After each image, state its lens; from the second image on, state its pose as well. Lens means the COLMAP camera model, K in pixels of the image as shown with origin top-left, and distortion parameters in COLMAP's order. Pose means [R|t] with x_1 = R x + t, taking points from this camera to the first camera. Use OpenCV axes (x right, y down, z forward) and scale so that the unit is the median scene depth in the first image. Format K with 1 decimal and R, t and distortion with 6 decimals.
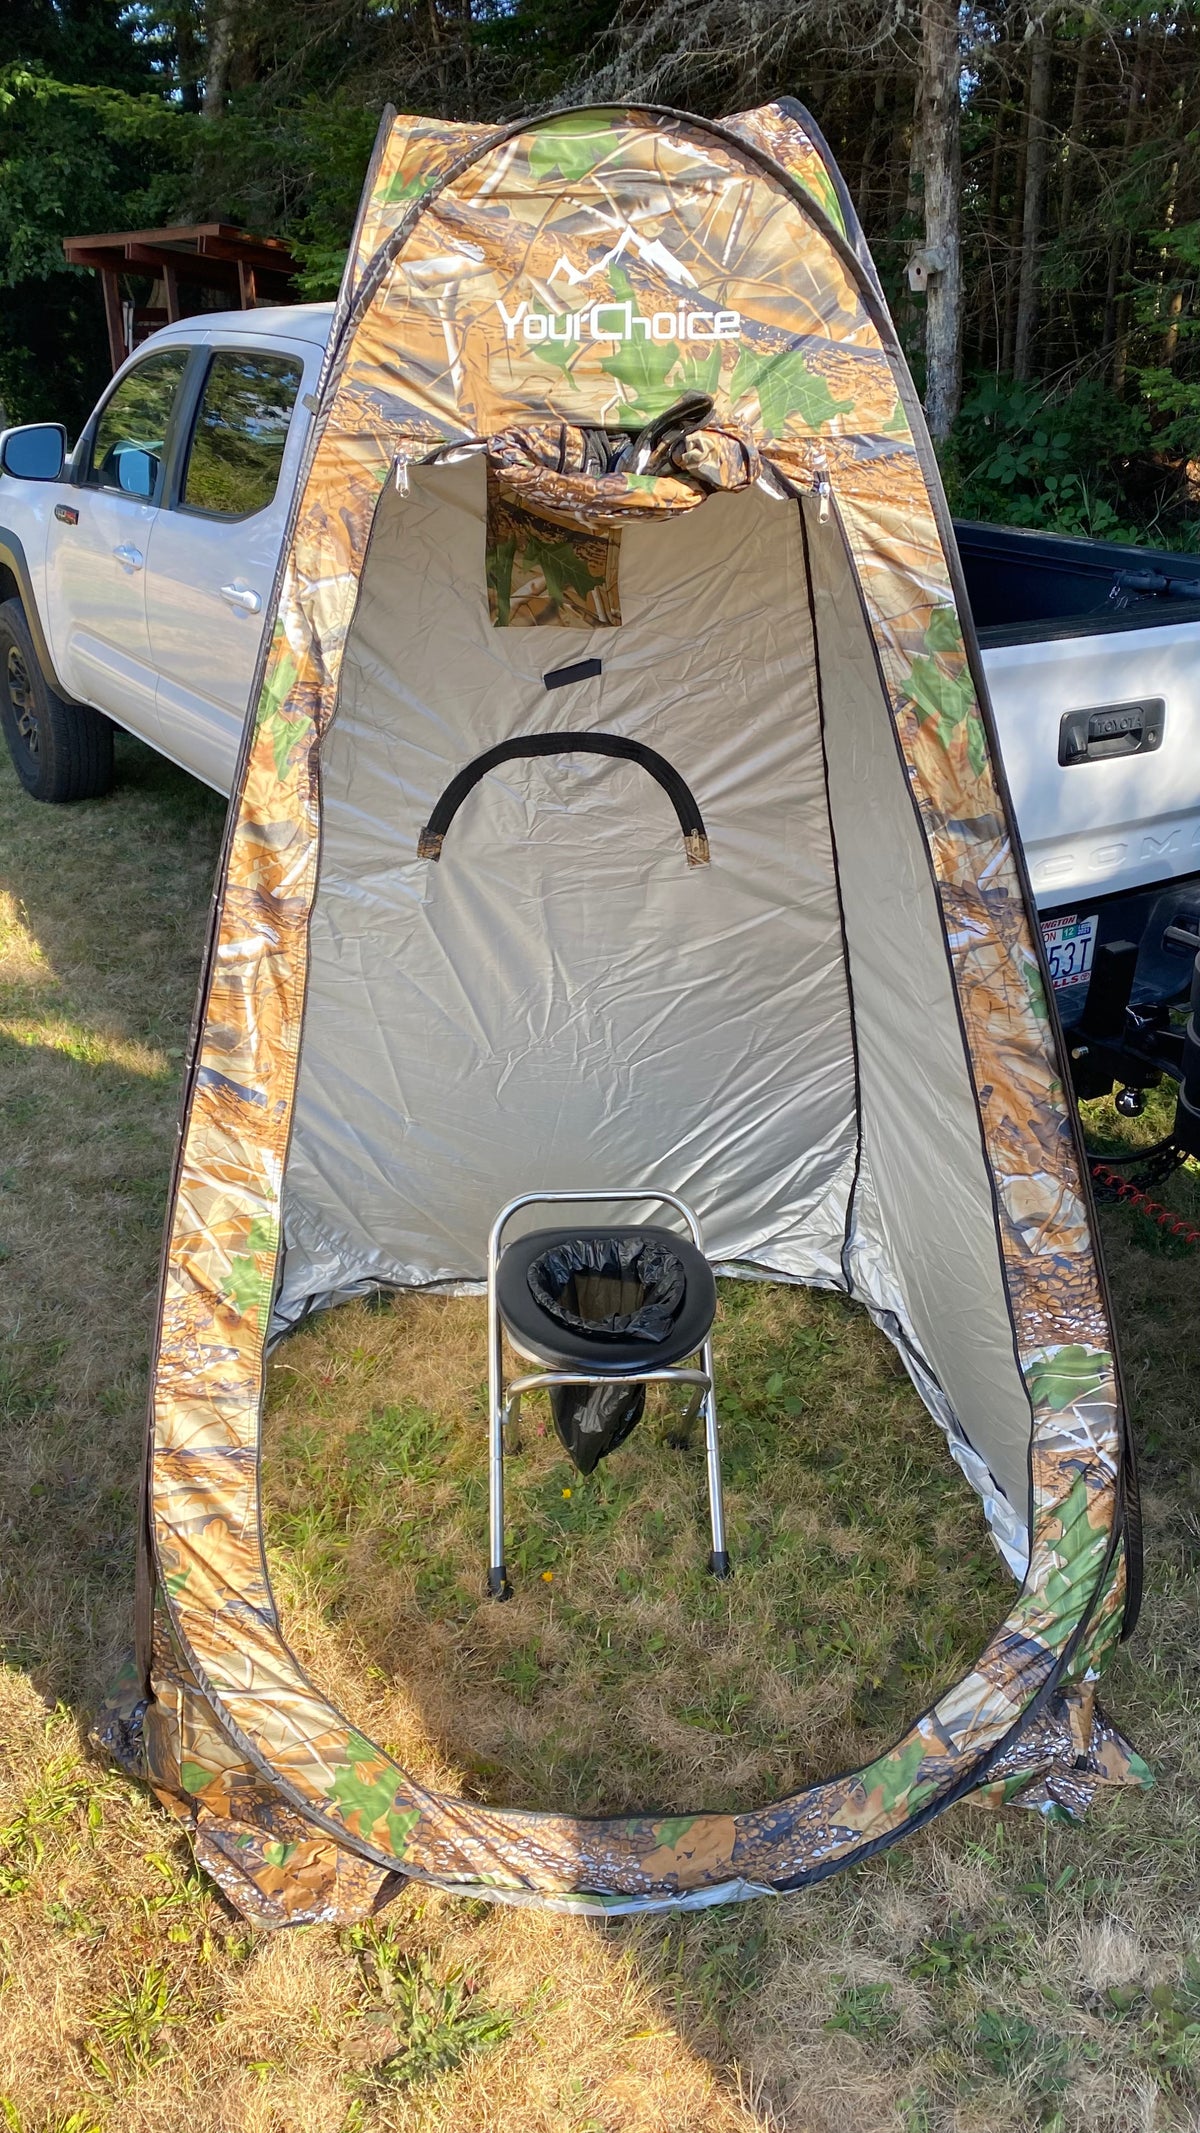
lens RADIAL K [[1595.5, 0, 600.0], [0, 1595.5, 1066.5], [0, 0, 1]] dist [-0.010486, -0.002368]
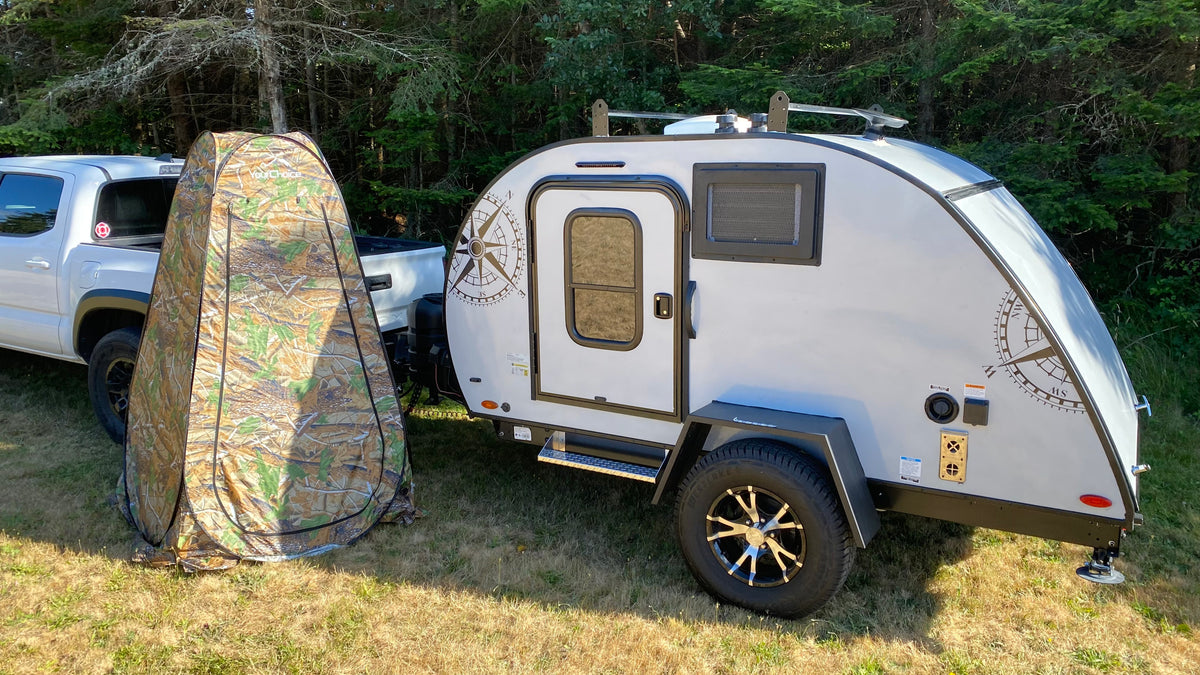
lens RADIAL K [[897.6, 0, 600.0], [0, 897.6, 337.5], [0, 0, 1]] dist [-0.010486, -0.002368]
pose [[0.848900, -0.085564, 0.521582, -0.616112], [0.205317, 0.962697, -0.176236, 0.705071], [-0.487046, 0.256696, 0.834801, -1.650526]]
